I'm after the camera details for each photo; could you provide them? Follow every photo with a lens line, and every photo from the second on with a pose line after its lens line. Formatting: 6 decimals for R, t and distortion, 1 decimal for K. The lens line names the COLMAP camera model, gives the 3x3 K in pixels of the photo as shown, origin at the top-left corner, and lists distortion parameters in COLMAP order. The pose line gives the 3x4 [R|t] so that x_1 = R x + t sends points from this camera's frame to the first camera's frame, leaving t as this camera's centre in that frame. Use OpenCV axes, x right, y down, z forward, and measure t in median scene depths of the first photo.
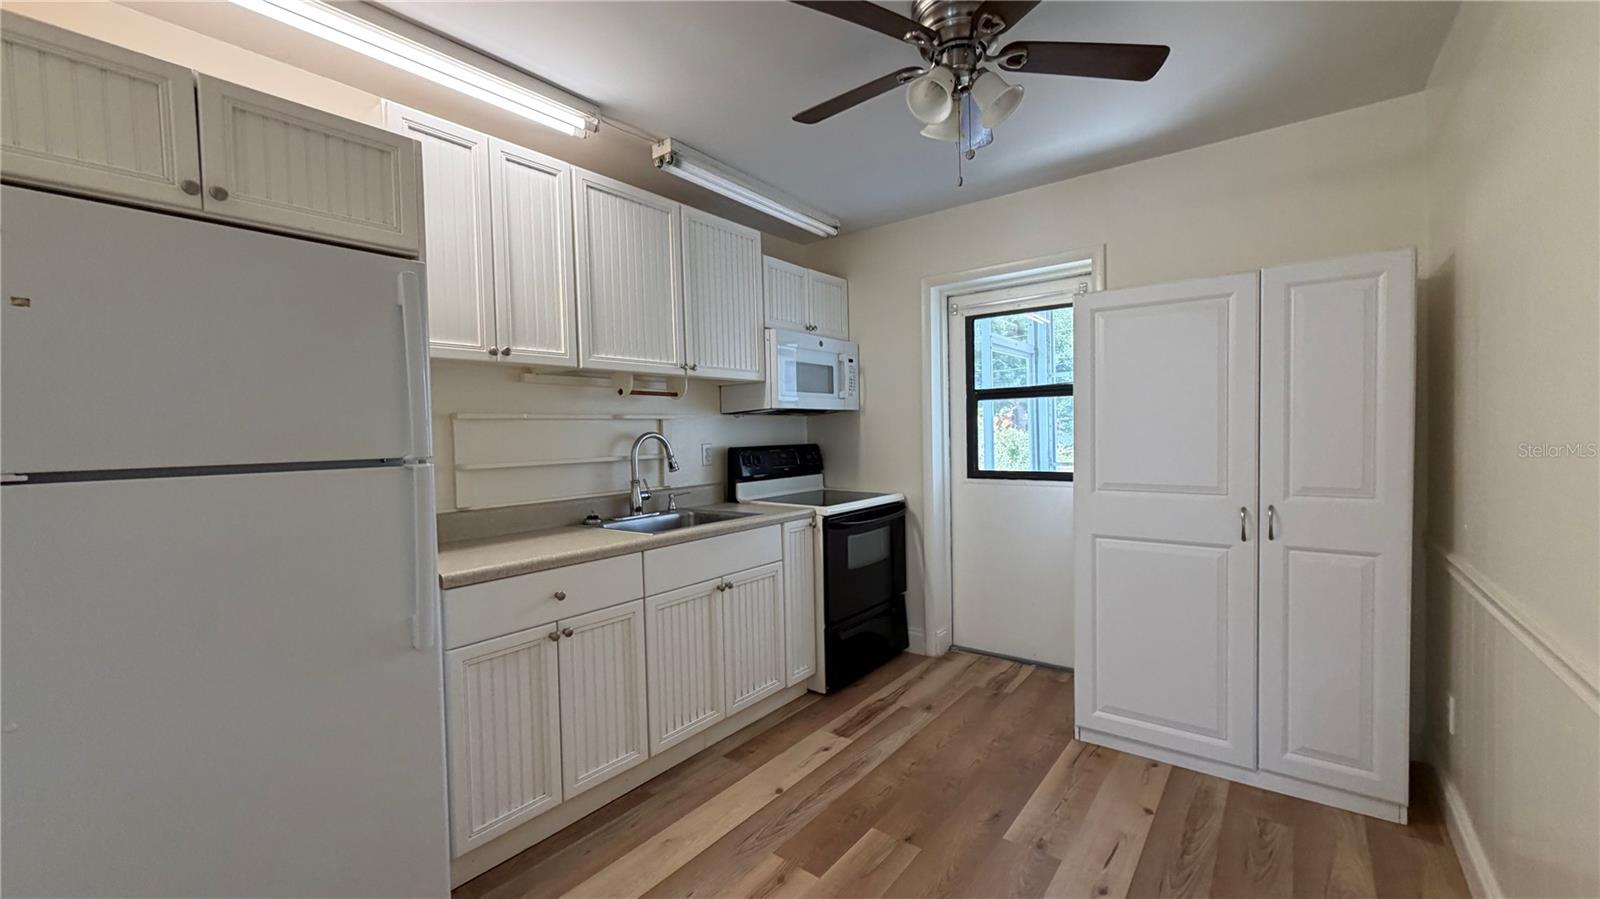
lens RADIAL K [[631.5, 0, 799.7], [0, 631.5, 450.4], [0, 0, 1]] dist [-0.000347, 0.000098]
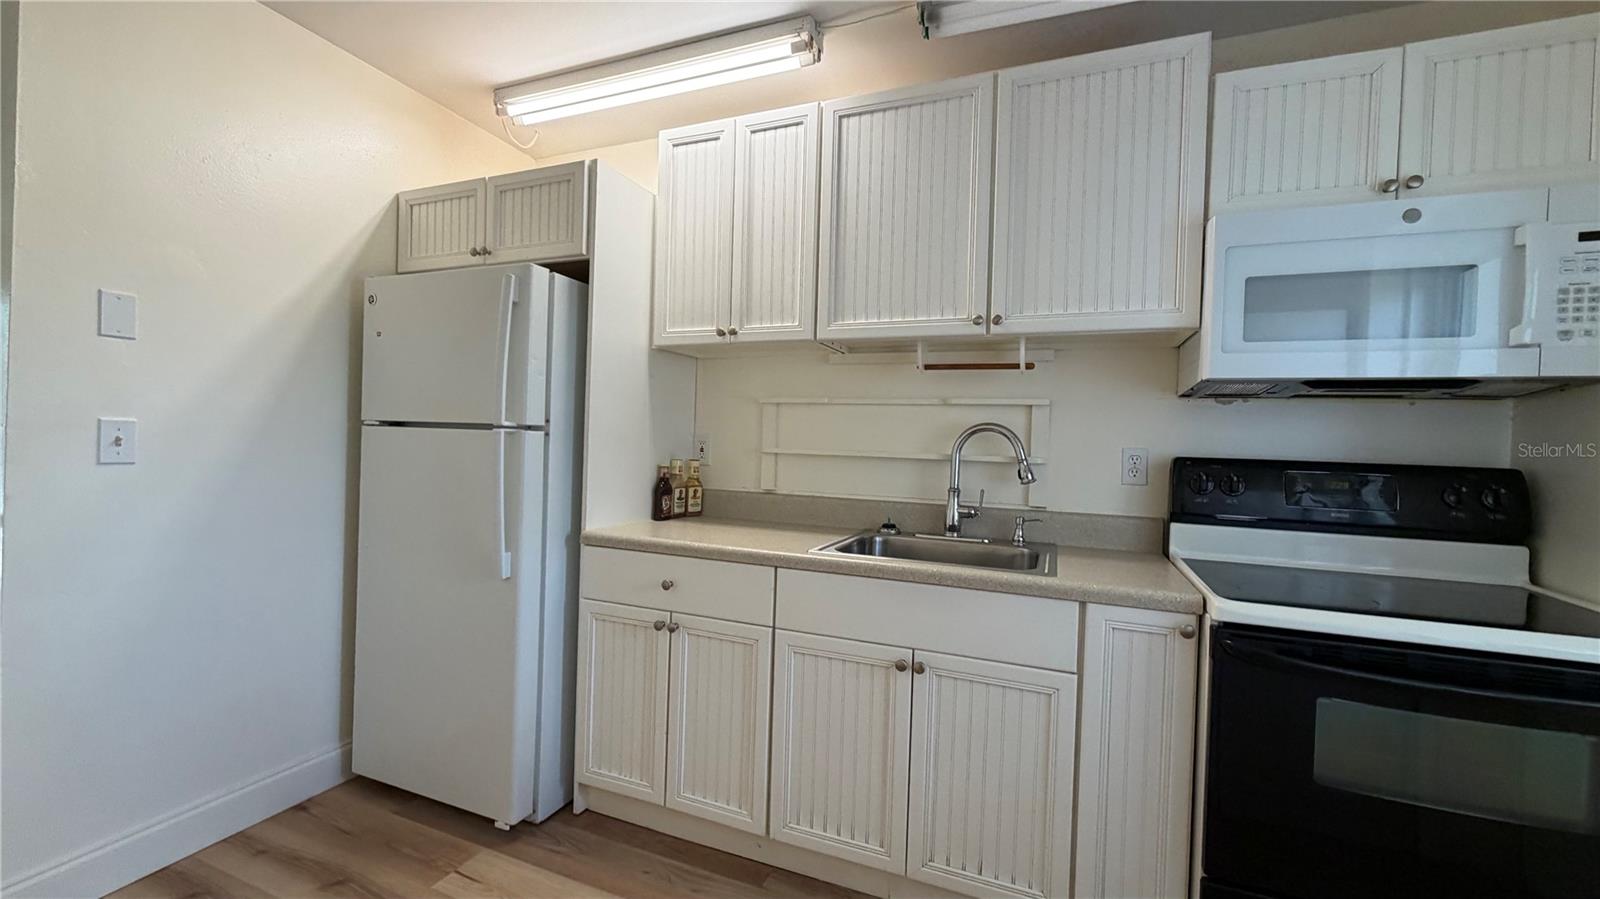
lens RADIAL K [[631.5, 0, 798.8], [0, 631.5, 448.6], [0, 0, 1]] dist [-0.000347, 0.000098]
pose [[0.276044, 0.046016, -0.960043, 0.439033], [-0.065517, 0.997431, 0.028970, -0.008541], [0.958909, 0.054902, 0.278350, 0.714273]]
